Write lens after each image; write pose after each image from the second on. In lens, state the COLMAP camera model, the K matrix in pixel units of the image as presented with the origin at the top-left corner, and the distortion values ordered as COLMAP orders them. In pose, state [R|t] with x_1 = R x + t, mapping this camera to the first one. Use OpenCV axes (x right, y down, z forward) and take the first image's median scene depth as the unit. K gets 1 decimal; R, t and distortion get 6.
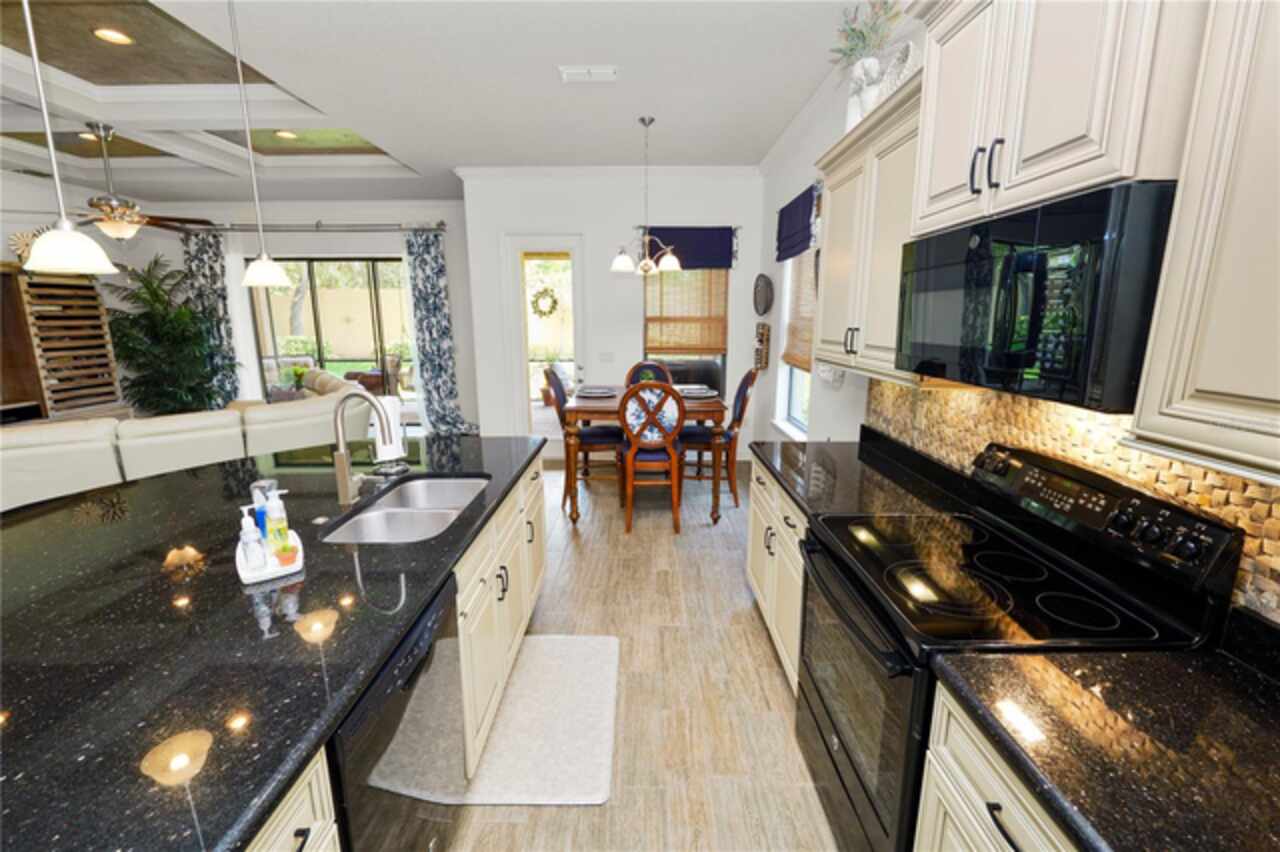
lens RADIAL K [[521.0, 0, 640.0], [0, 521.0, 421.3], [0, 0, 1]] dist [-0.015728, 0.002282]
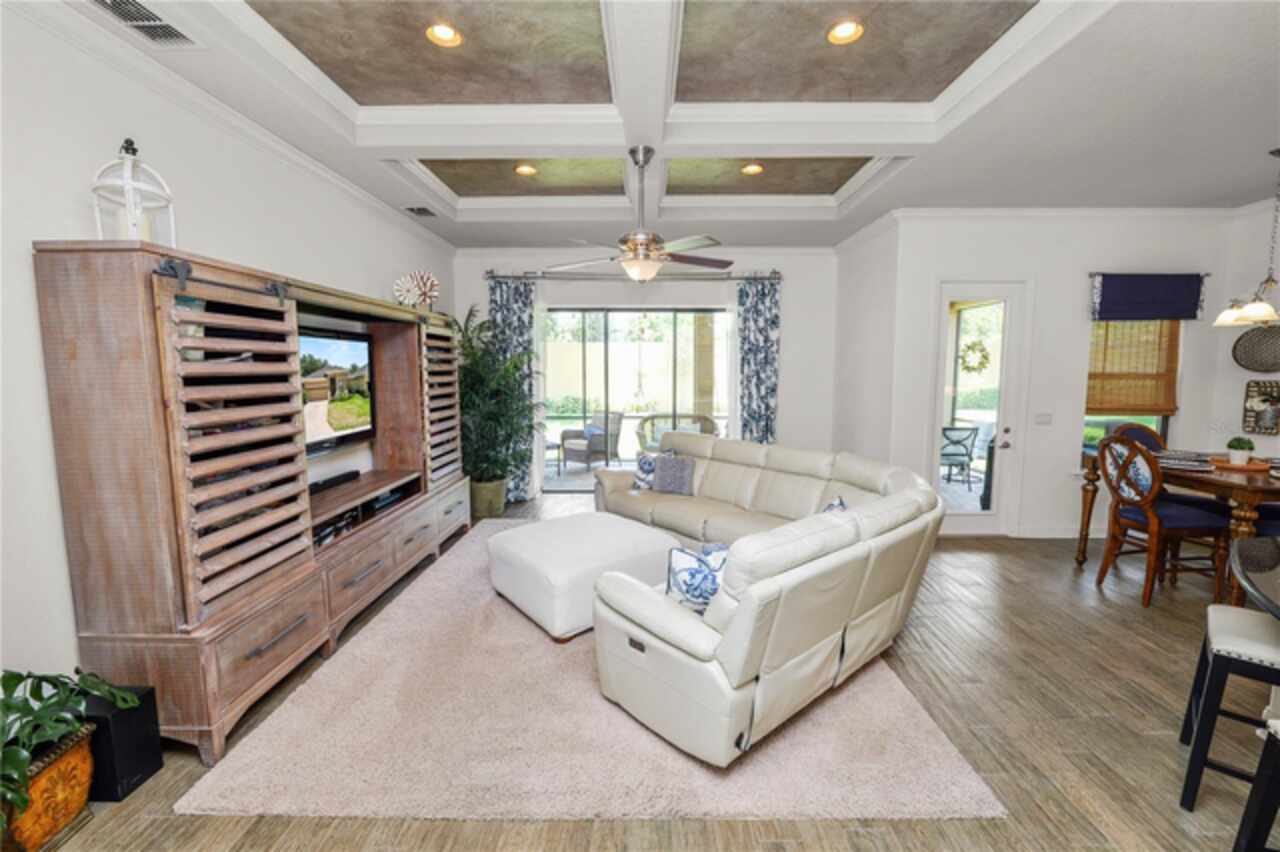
lens RADIAL K [[521.0, 0, 640.0], [0, 521.0, 421.3], [0, 0, 1]] dist [-0.015728, 0.002282]
pose [[0.999977, -0.001394, -0.006566, -0.617002], [0.000732, 0.995014, -0.099729, -0.026907], [0.006672, 0.099721, 0.994993, 0.110655]]
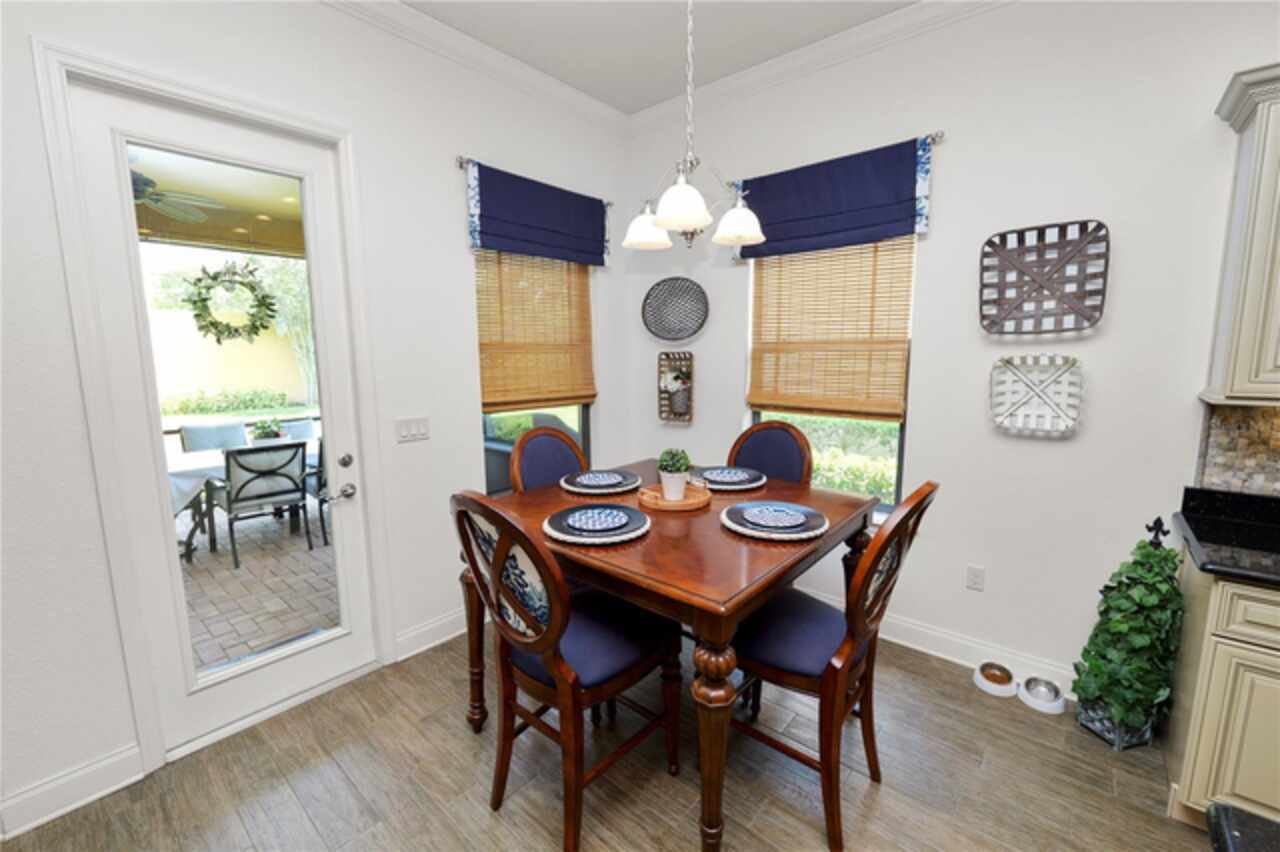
lens RADIAL K [[521.0, 0, 640.0], [0, 521.0, 421.3], [0, 0, 1]] dist [-0.015728, 0.002282]
pose [[0.648843, -0.106041, 0.753497, -0.232412], [0.159593, 0.987182, 0.001501, -0.082416], [-0.743998, 0.119279, 0.657449, 0.461713]]
